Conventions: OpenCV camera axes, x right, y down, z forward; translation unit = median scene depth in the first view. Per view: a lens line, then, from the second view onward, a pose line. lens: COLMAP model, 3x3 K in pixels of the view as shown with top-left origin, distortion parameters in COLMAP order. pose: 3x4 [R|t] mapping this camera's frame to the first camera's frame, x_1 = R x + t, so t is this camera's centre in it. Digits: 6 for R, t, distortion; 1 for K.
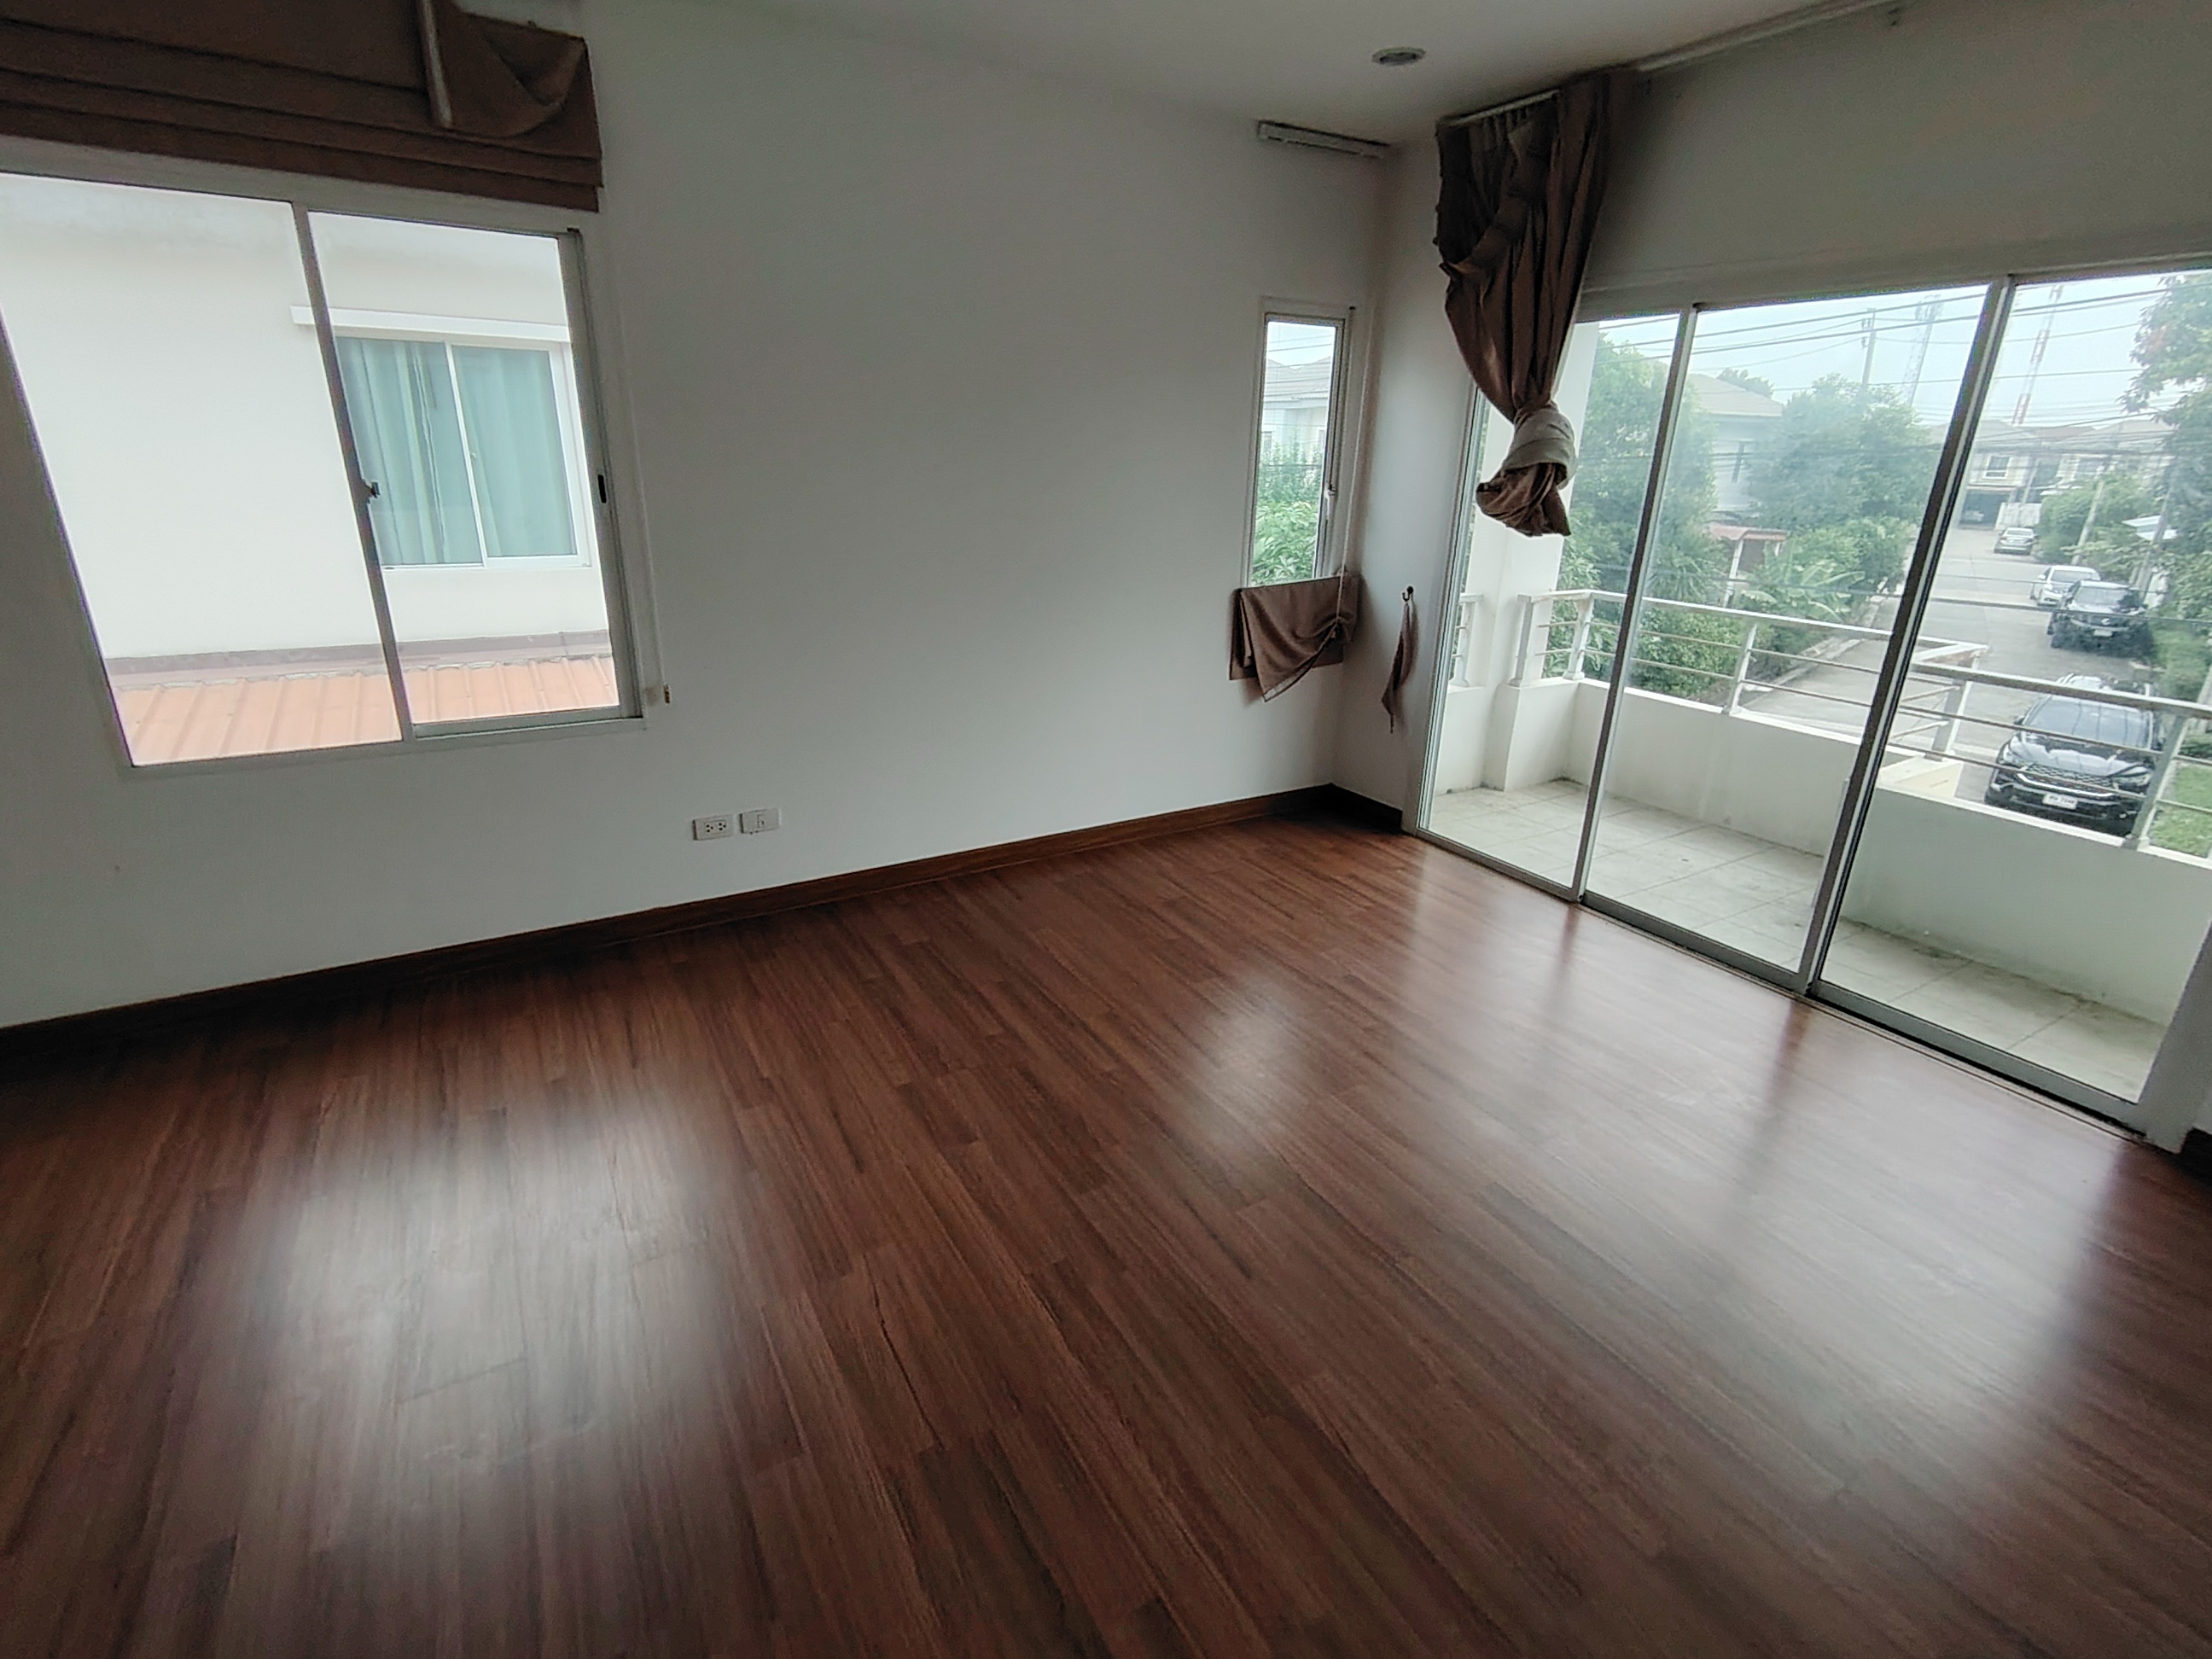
lens RADIAL K [[1053.9, 0, 1101.4], [0, 1053.9, 820.0], [0, 0, 1]] dist [0.019364, -0.006243]
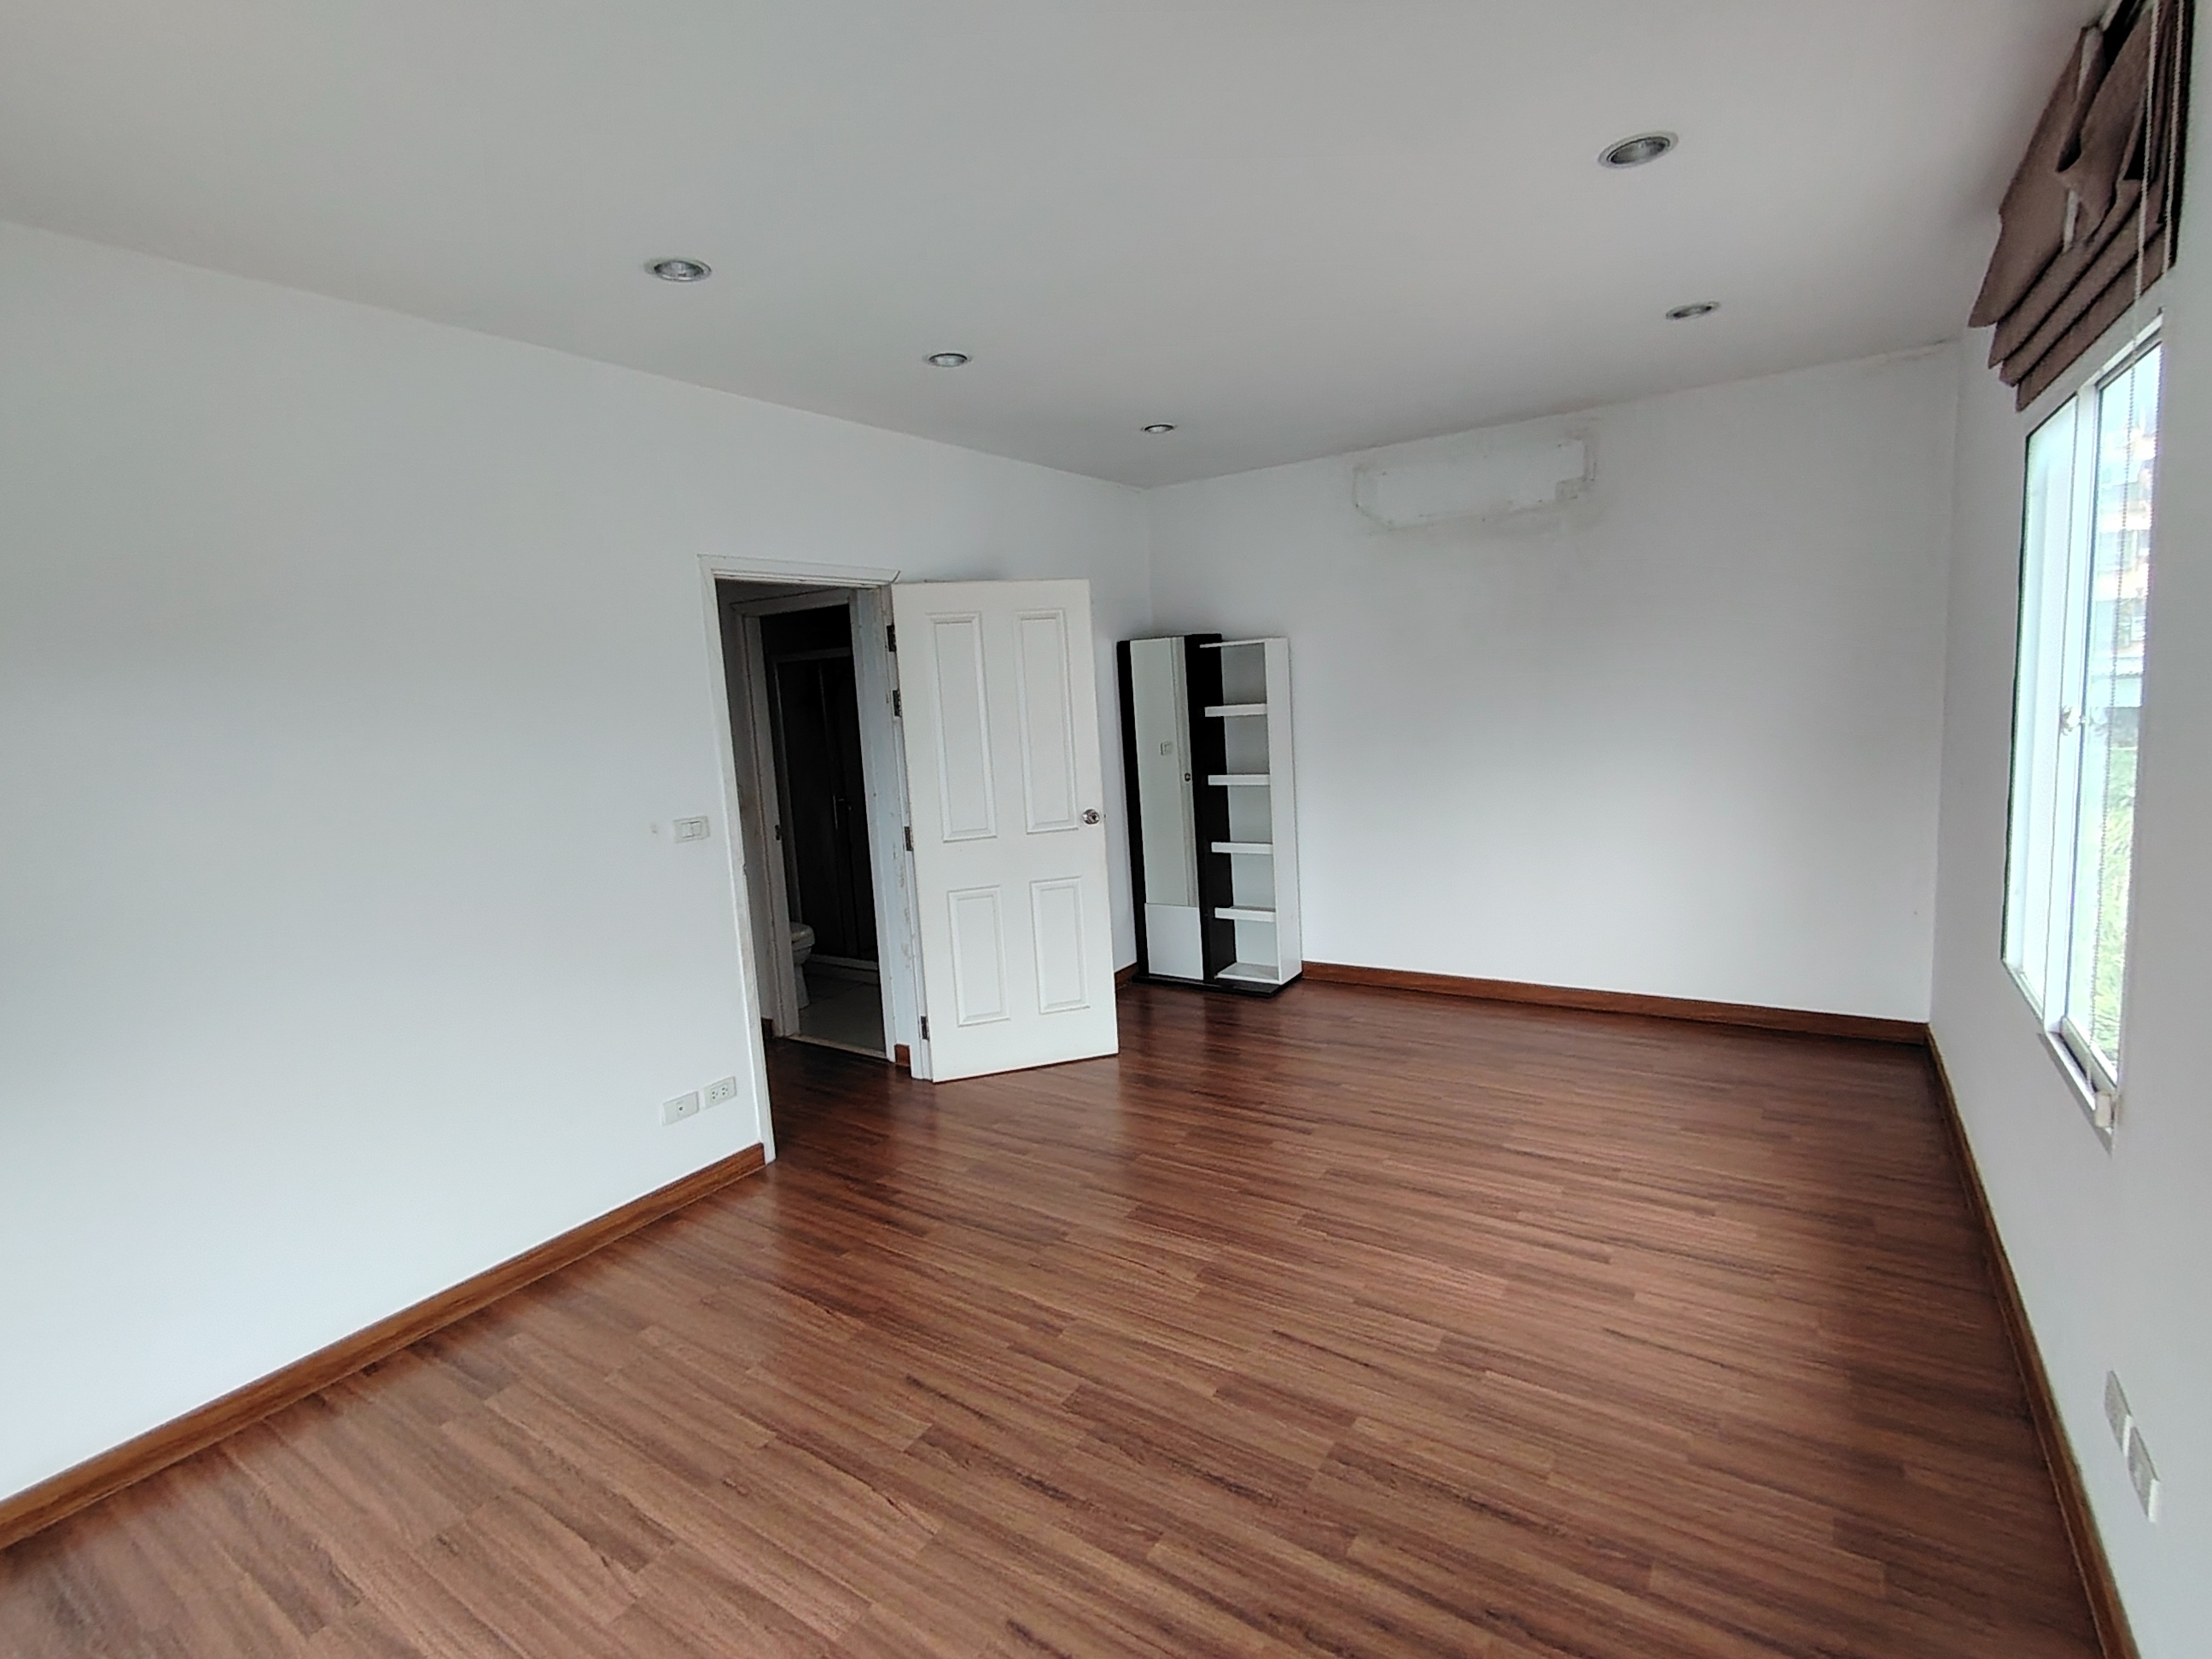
lens RADIAL K [[1053.9, 0, 1101.4], [0, 1053.9, 820.0], [0, 0, 1]] dist [0.019364, -0.006243]
pose [[-0.901104, 0.083046, -0.425576, 0.305937], [-0.109700, 0.905894, 0.409051, -0.494599], [0.419496, 0.415283, -0.807195, 1.383562]]
